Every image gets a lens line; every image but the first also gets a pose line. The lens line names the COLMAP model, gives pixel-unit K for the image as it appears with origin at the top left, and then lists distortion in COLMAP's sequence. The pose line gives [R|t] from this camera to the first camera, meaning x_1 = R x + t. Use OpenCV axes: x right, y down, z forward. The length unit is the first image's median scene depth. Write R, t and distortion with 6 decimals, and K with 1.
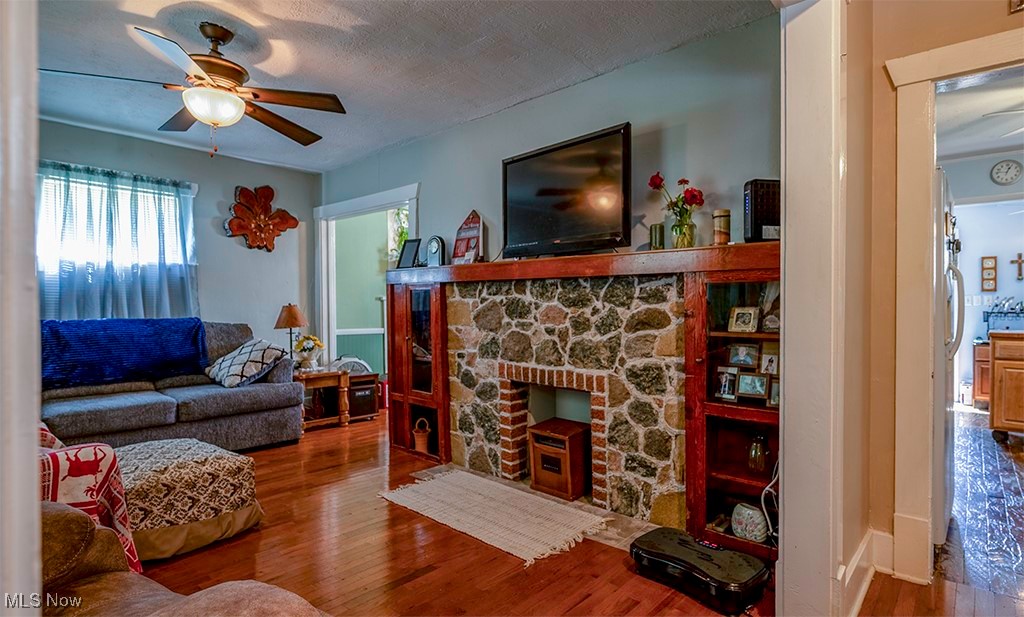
lens RADIAL K [[487.7, 0, 512.0], [0, 487.7, 308.5], [0, 0, 1]] dist [-0.000001, -0.000206]
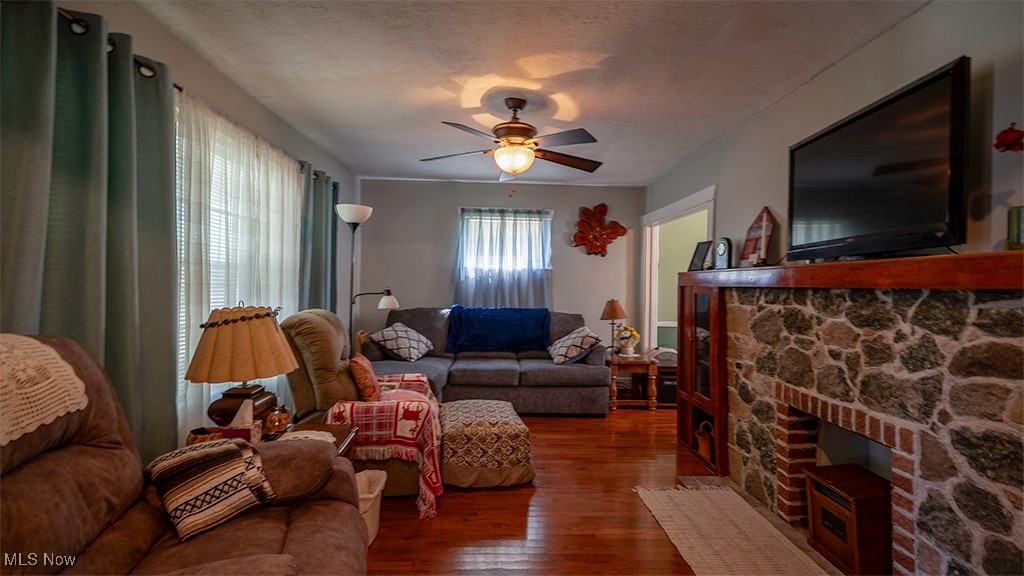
lens RADIAL K [[420.1, 0, 530.4], [0, 420.1, 290.0], [0, 0, 1]] dist [-0.001328, 0.000169]
pose [[0.726980, 0.016035, -0.686471, 0.178023], [-0.022224, 0.999753, -0.000183, -0.045365], [0.686299, 0.015389, 0.727157, 0.163968]]
